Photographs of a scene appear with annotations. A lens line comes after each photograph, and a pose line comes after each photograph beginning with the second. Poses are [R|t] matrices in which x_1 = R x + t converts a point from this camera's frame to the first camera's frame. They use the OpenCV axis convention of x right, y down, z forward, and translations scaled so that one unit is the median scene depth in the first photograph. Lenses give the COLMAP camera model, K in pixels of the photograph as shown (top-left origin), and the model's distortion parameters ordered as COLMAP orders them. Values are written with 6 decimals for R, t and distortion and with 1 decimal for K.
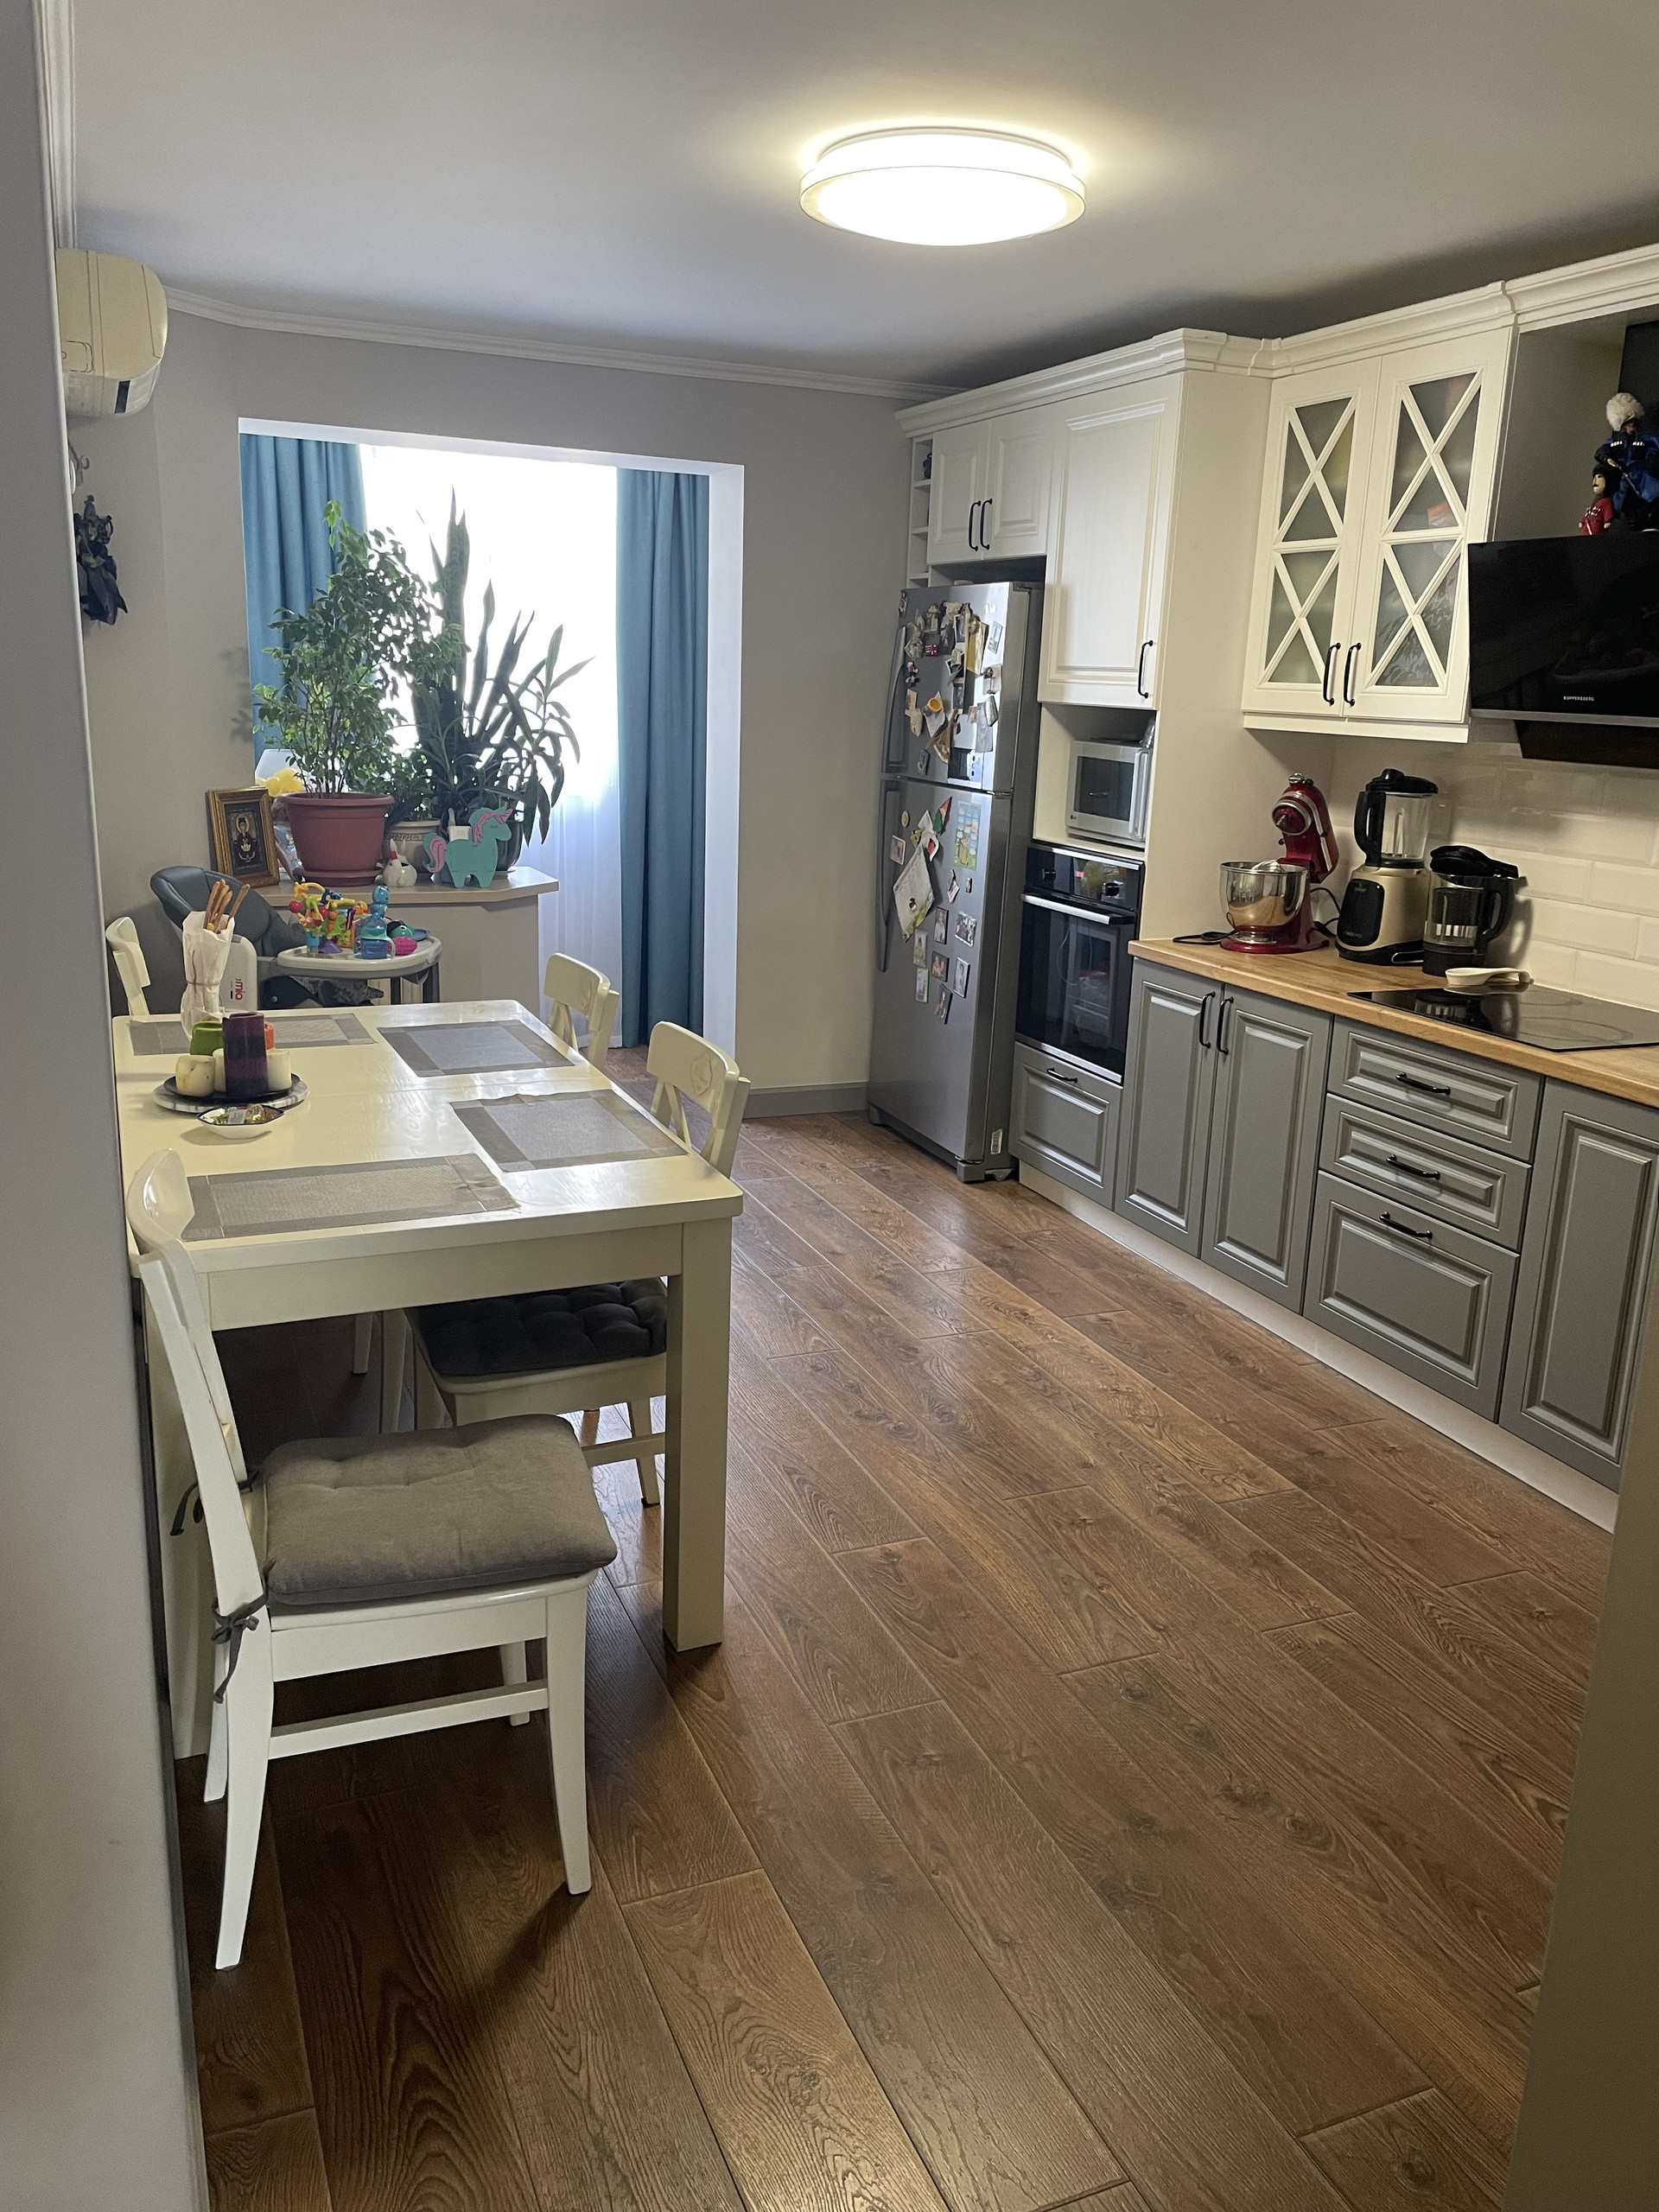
lens RADIAL K [[1677.2, 0, 829.5], [0, 1677.2, 1106.0], [0, 0, 1]] dist [0.083217, -0.108455]
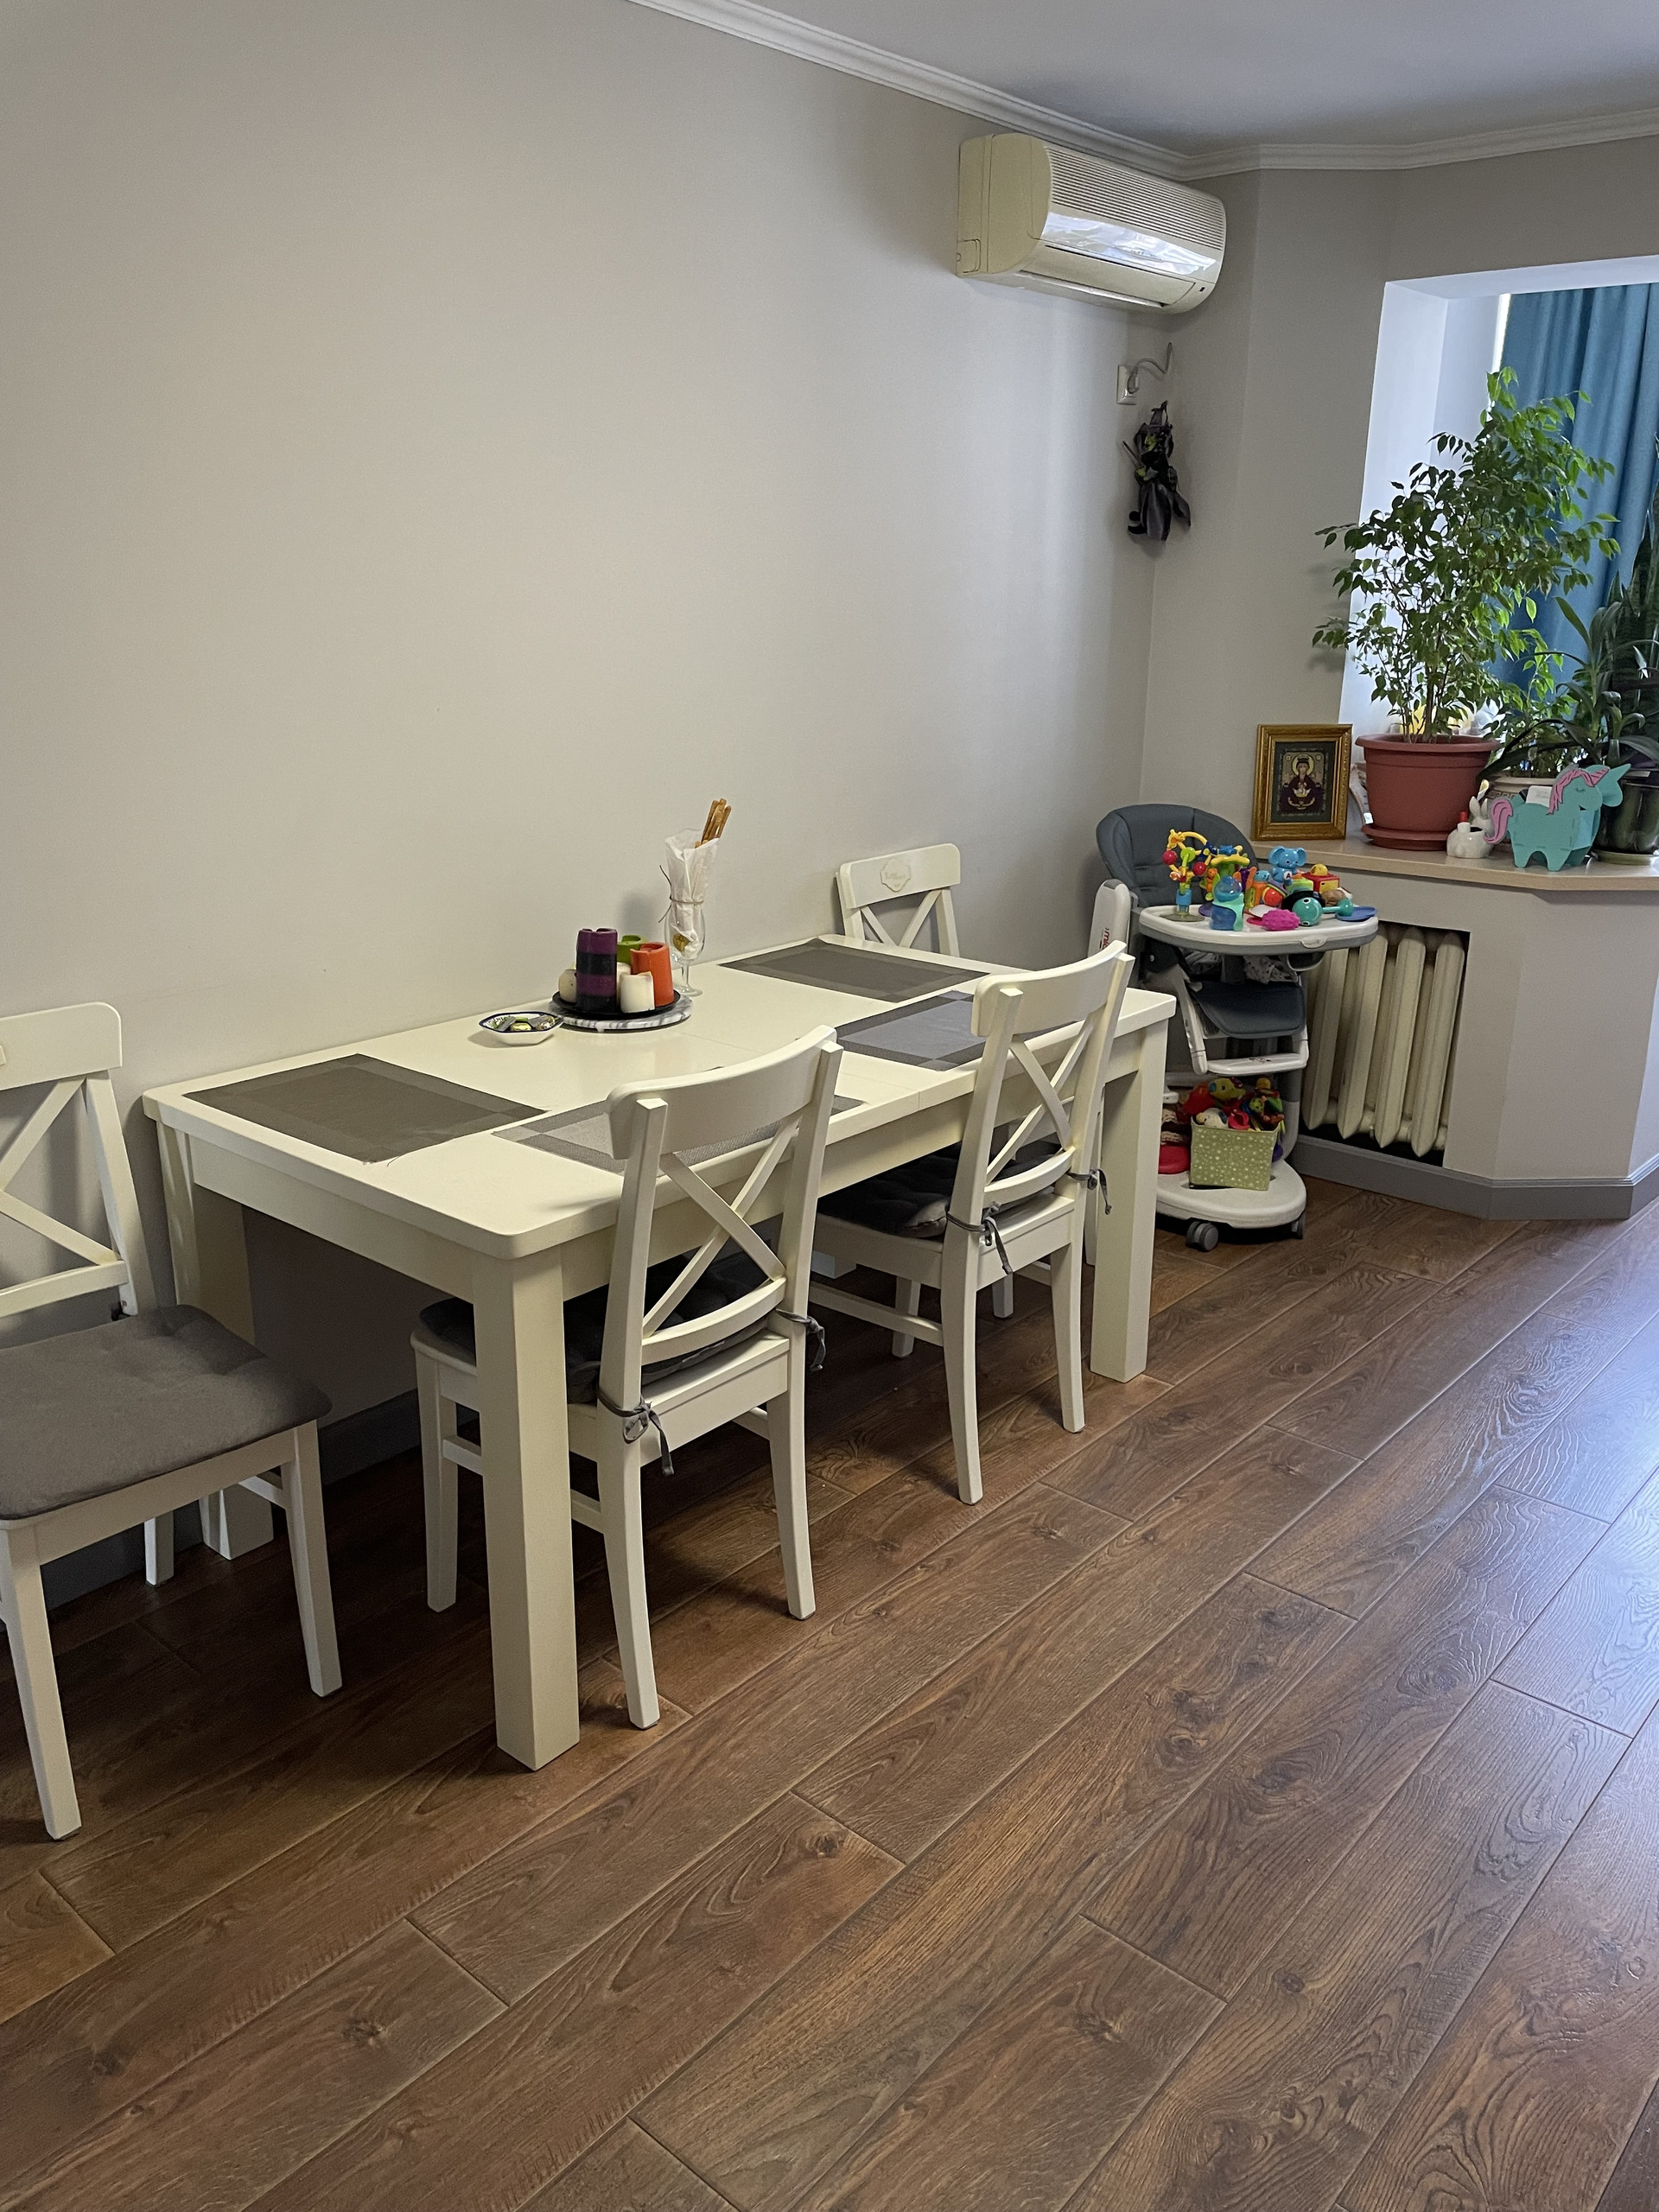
lens RADIAL K [[1677.2, 0, 829.5], [0, 1677.2, 1106.0], [0, 0, 1]] dist [0.083217, -0.108455]
pose [[0.430367, 0.245740, -0.868560, 0.356342], [-0.220978, 0.961632, 0.162579, -0.086396], [0.875187, 0.121964, 0.468158, 0.403240]]
